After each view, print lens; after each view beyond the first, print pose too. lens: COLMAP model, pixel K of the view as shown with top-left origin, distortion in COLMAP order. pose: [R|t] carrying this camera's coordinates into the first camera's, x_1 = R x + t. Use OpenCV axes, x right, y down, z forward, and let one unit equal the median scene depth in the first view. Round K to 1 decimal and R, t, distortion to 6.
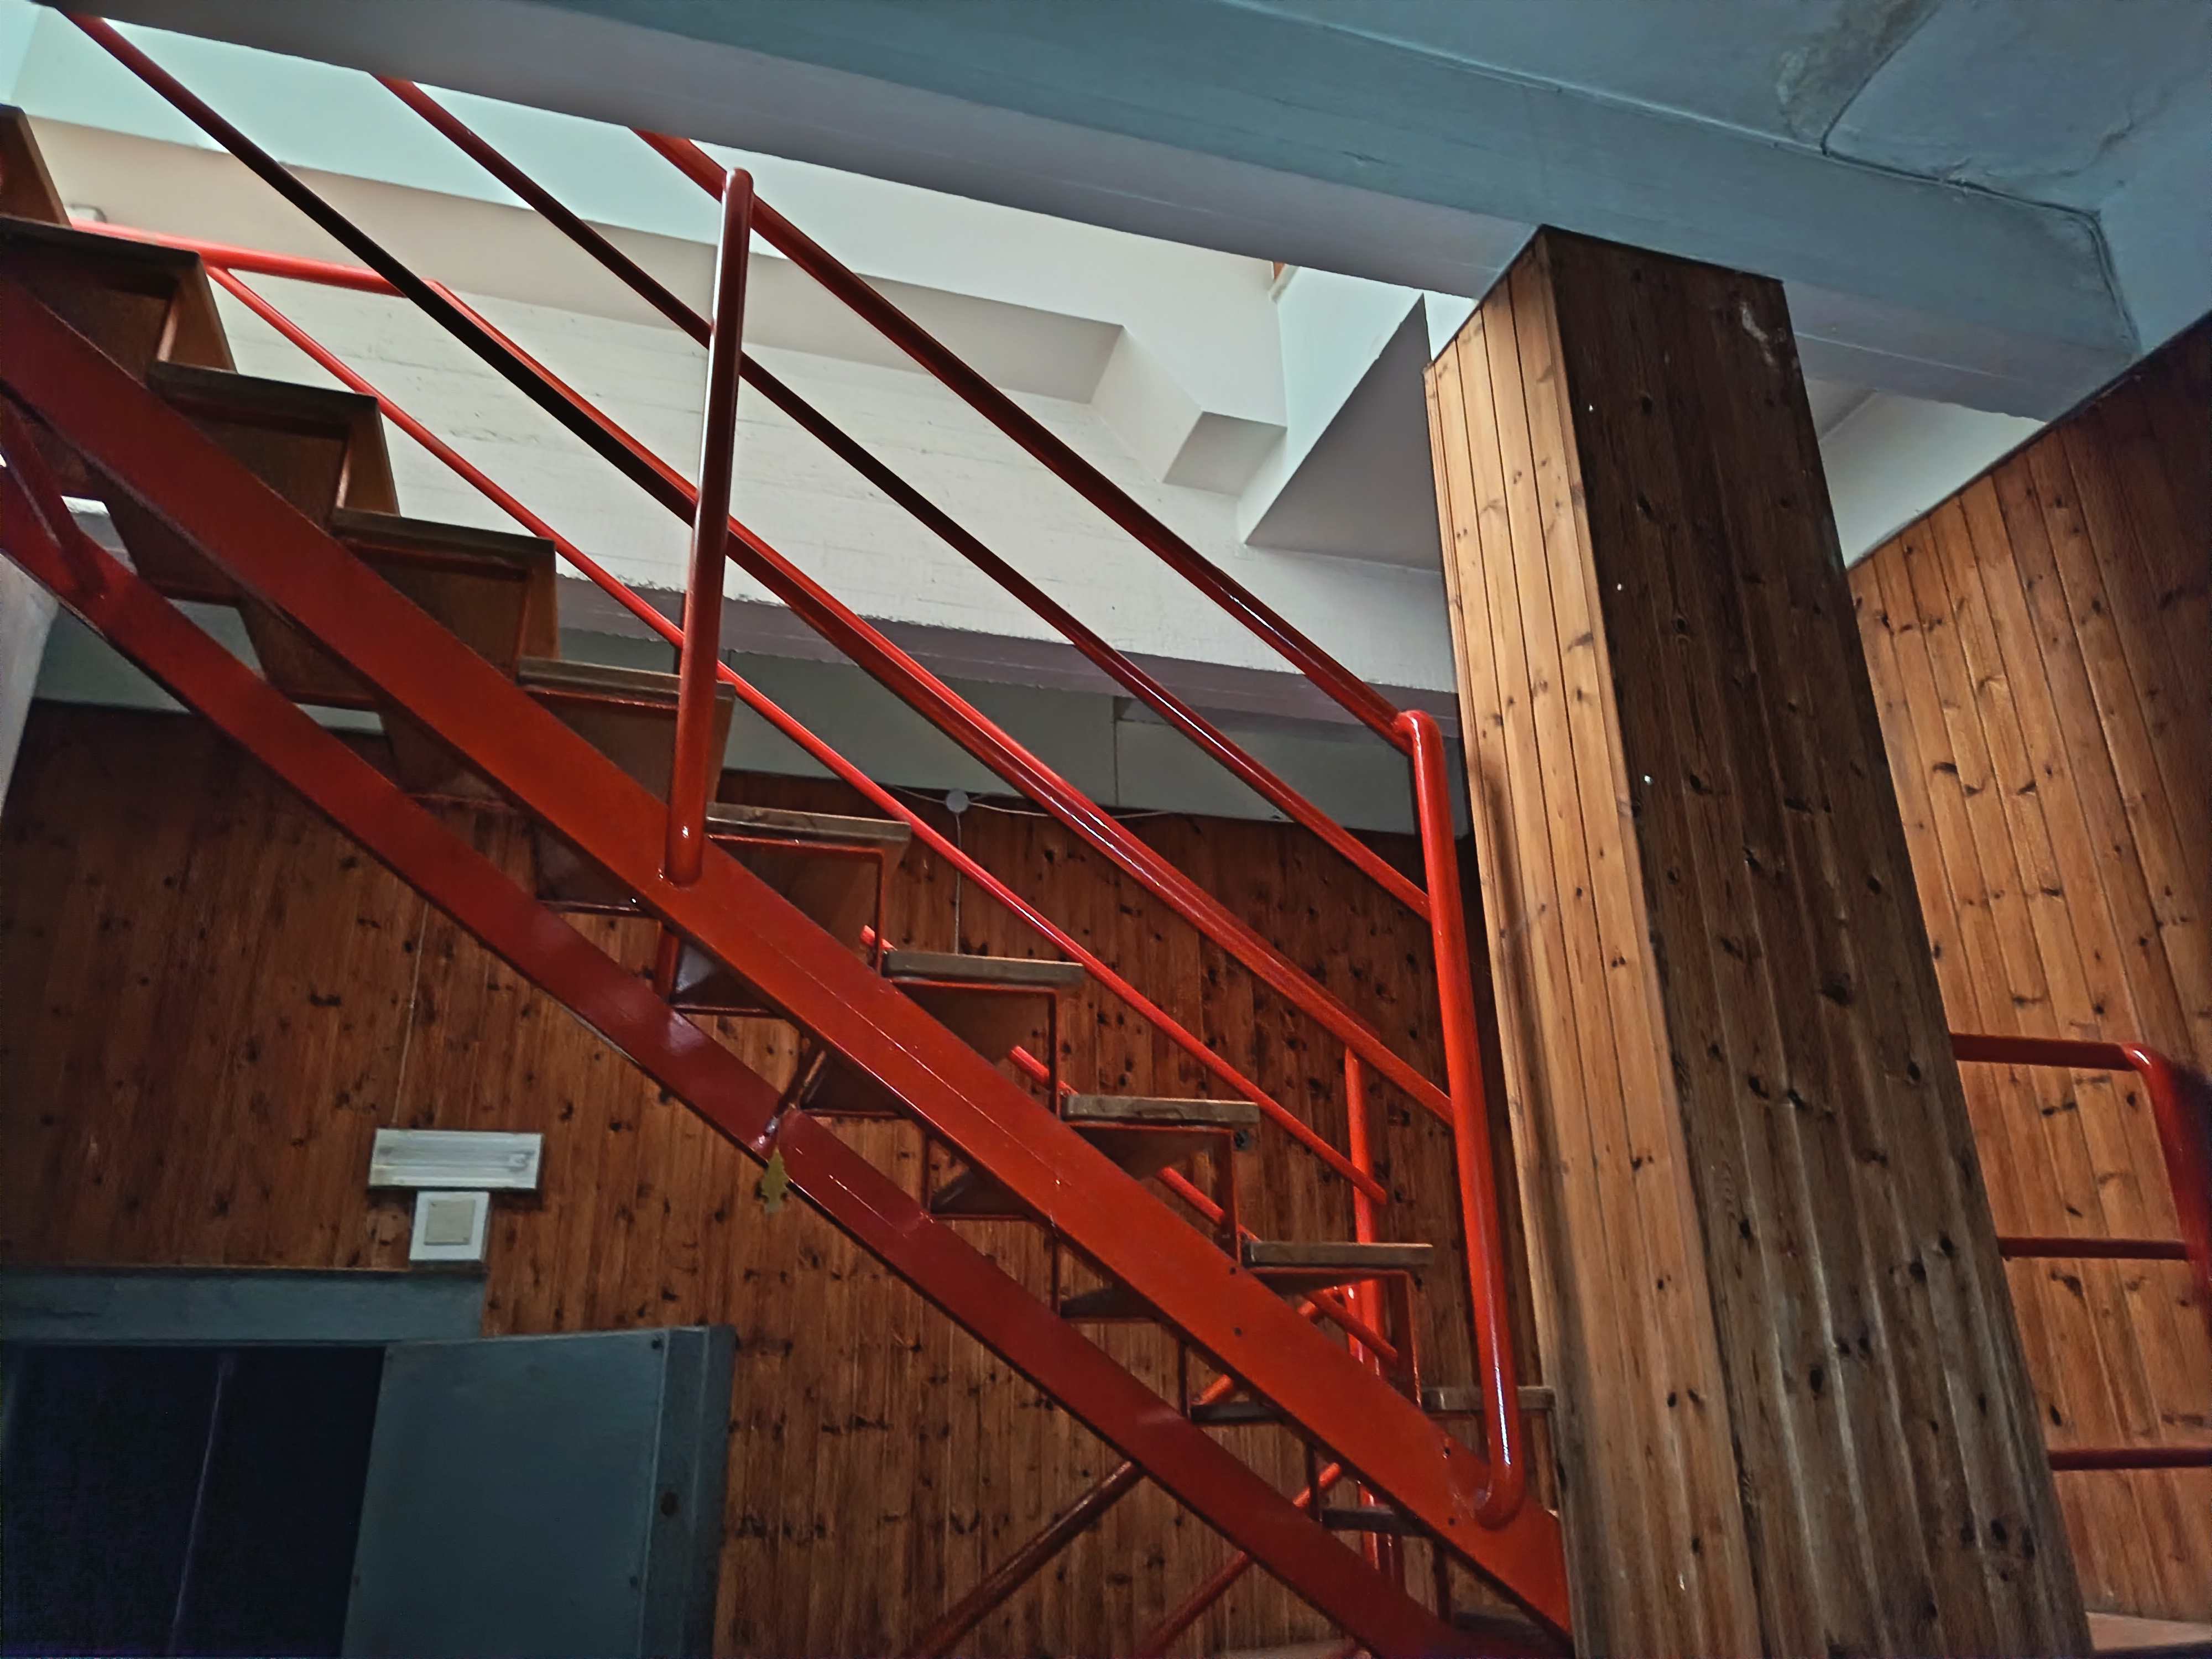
lens RADIAL K [[1557.8, 0, 1110.9], [0, 1557.8, 811.2], [0, 0, 1]] dist [0.055224, -0.072345]
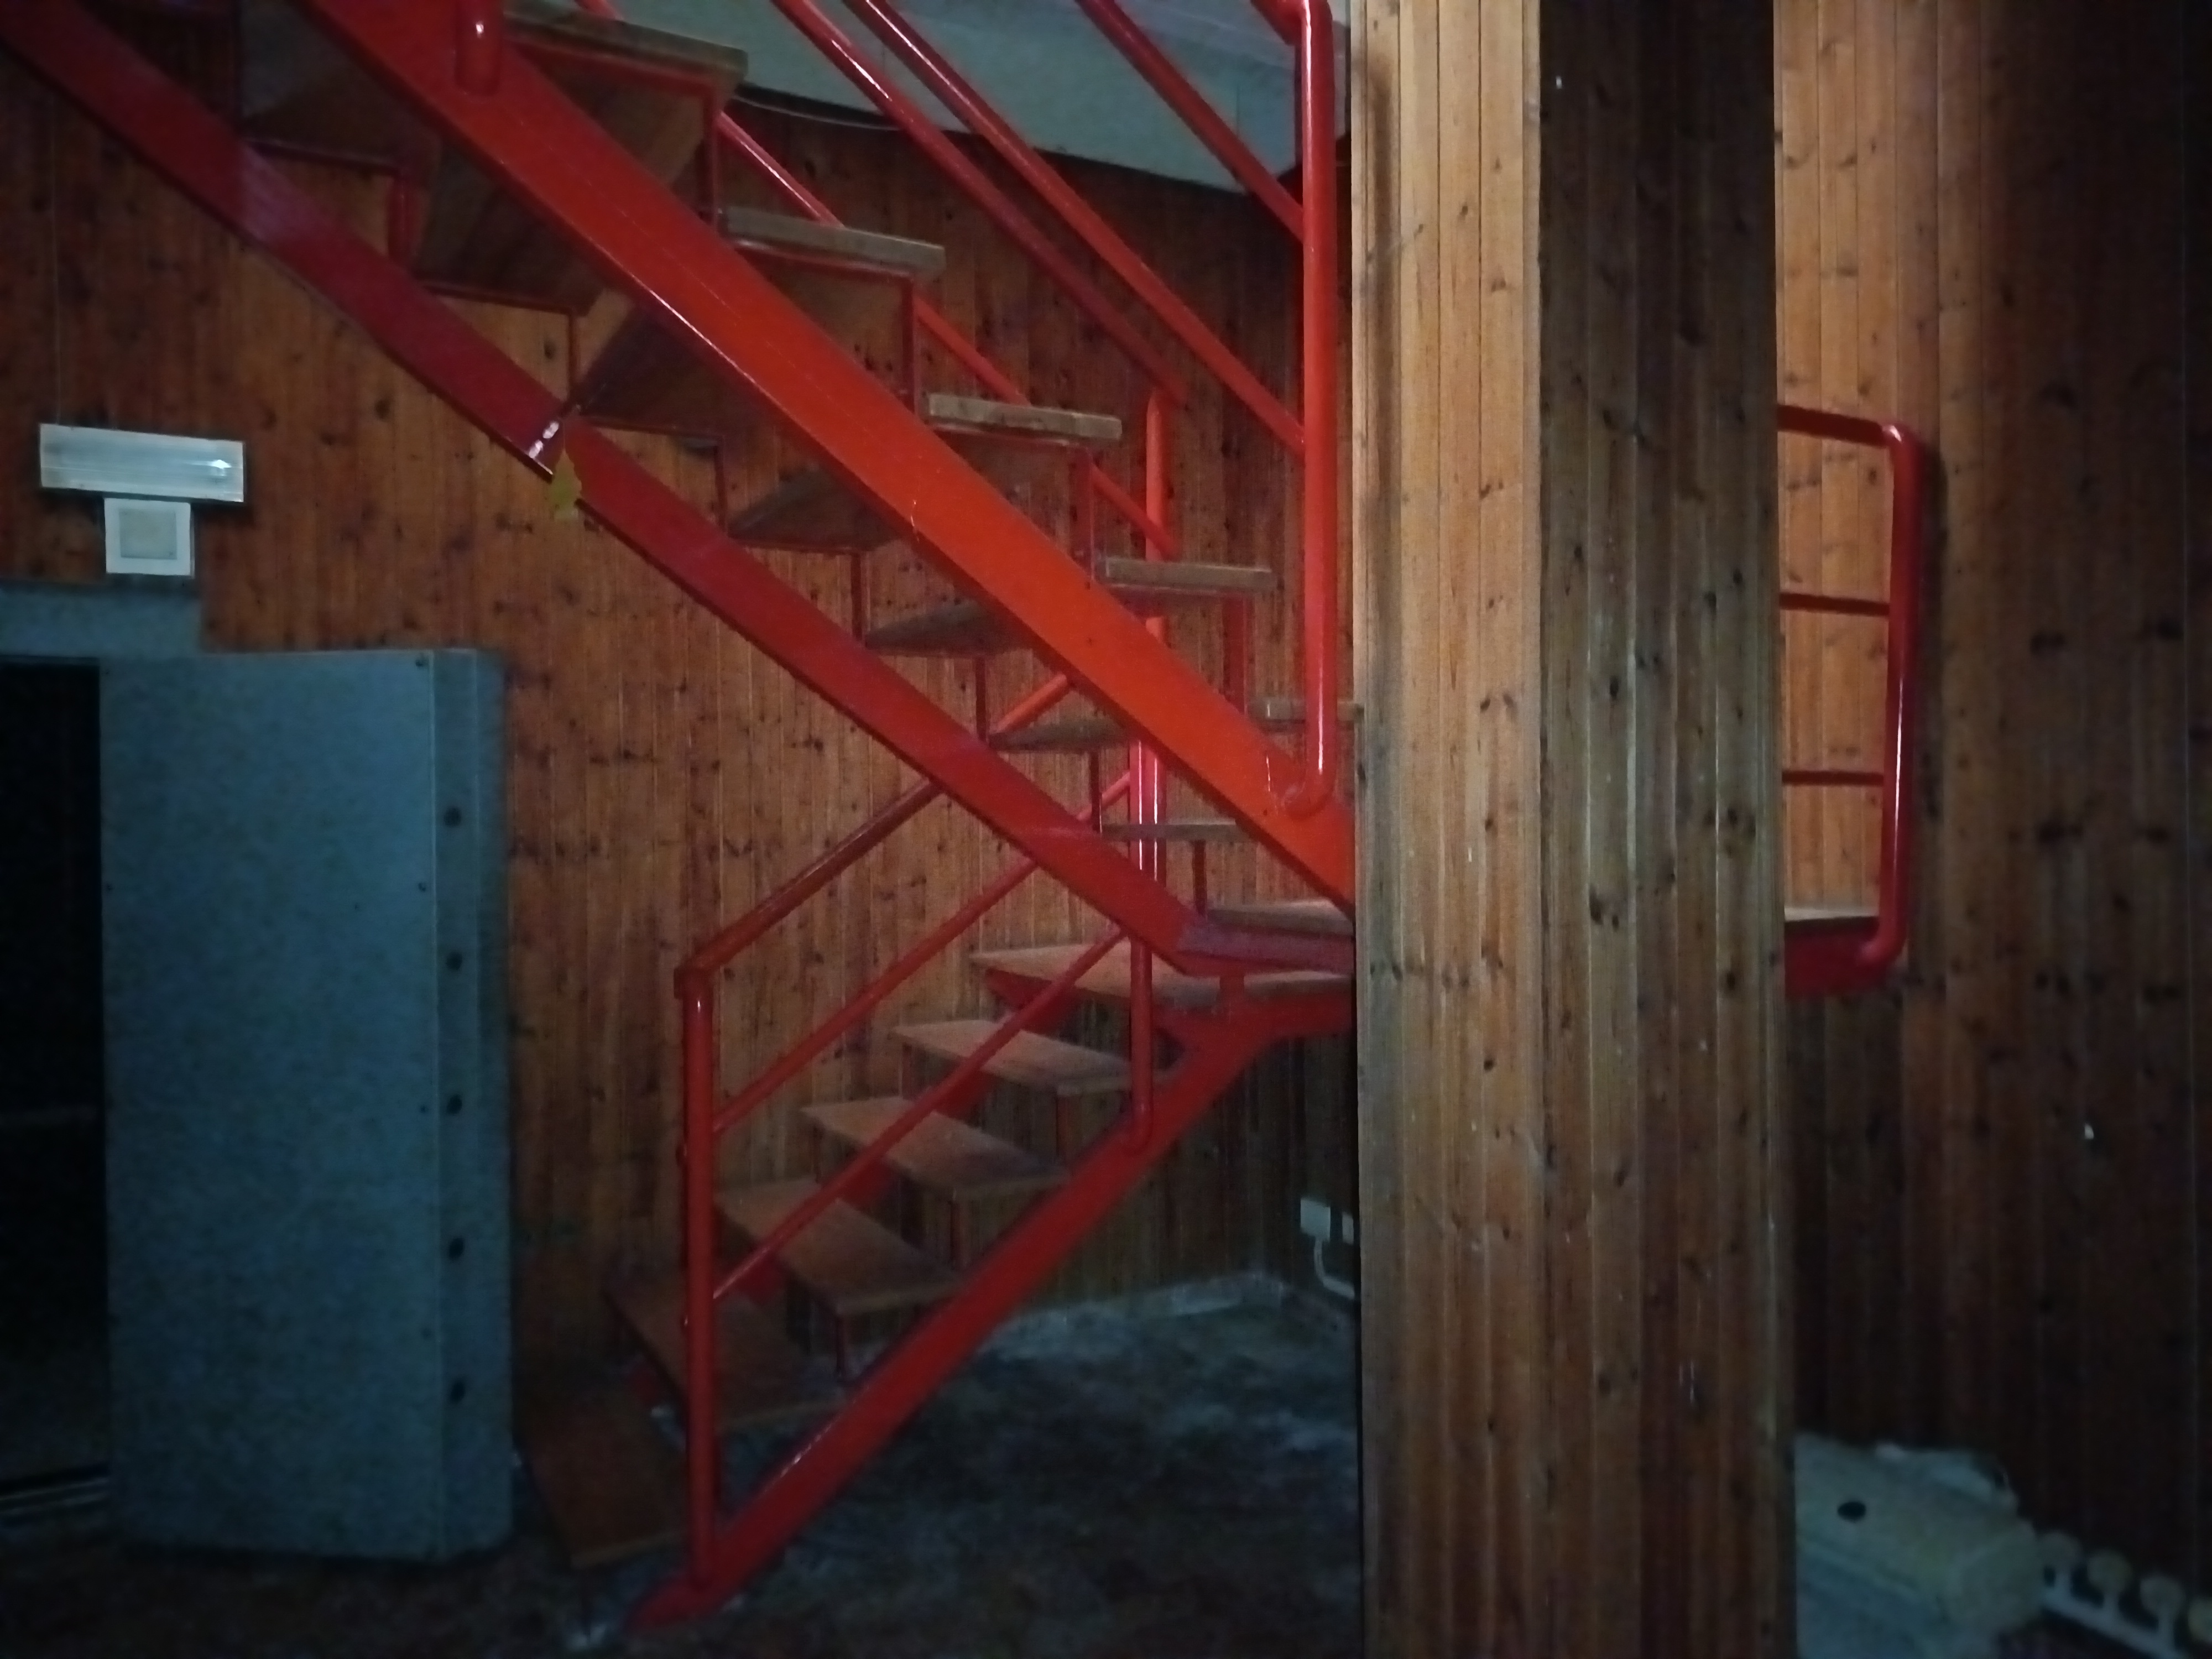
lens RADIAL K [[1557.8, 0, 1107.4], [0, 1557.8, 844.9], [0, 0, 1]] dist [0.055224, -0.072345]
pose [[0.978160, 0.006122, 0.207762, -0.075055], [-0.084911, 0.924126, 0.372534, 0.047828], [-0.189718, -0.382040, 0.904463, 0.015560]]
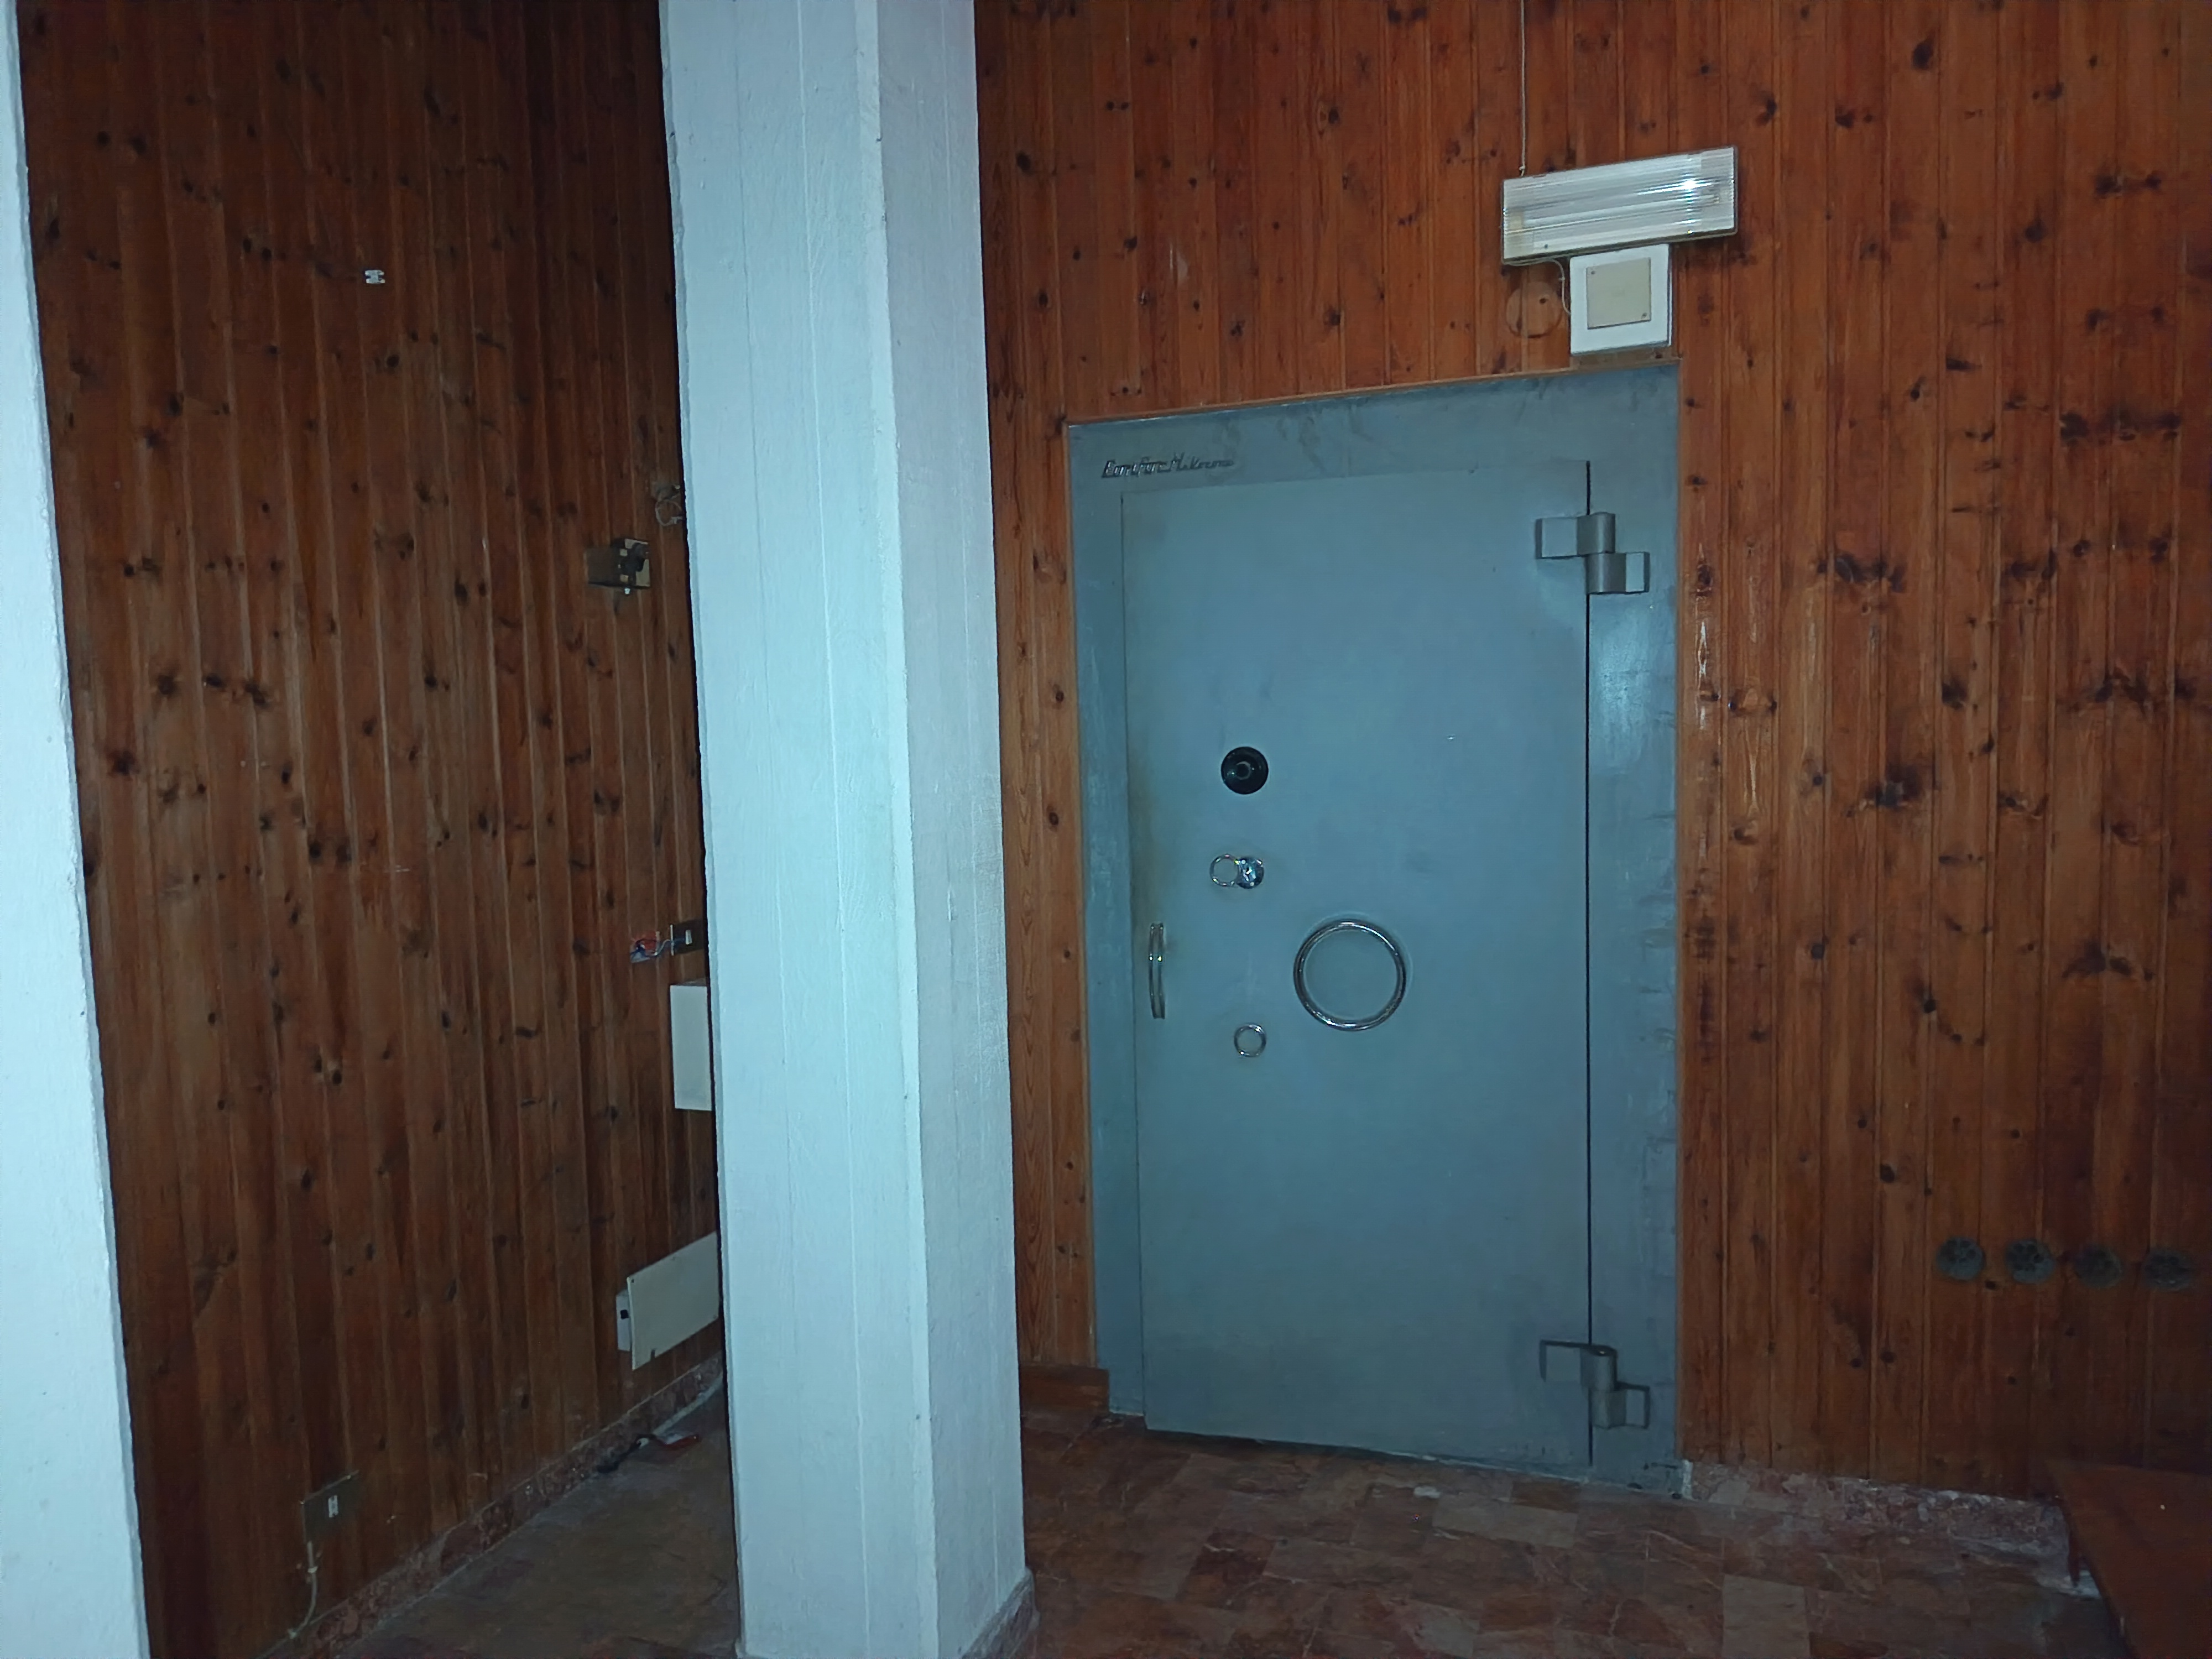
lens RADIAL K [[1557.8, 0, 1126.8], [0, 1557.8, 846.1], [0, 0, 1]] dist [0.055224, -0.072345]
pose [[0.791826, 0.054023, -0.608353, -0.162399], [0.244727, 0.884553, 0.397083, 0.156901], [0.559572, -0.463301, 0.687191, 0.293153]]
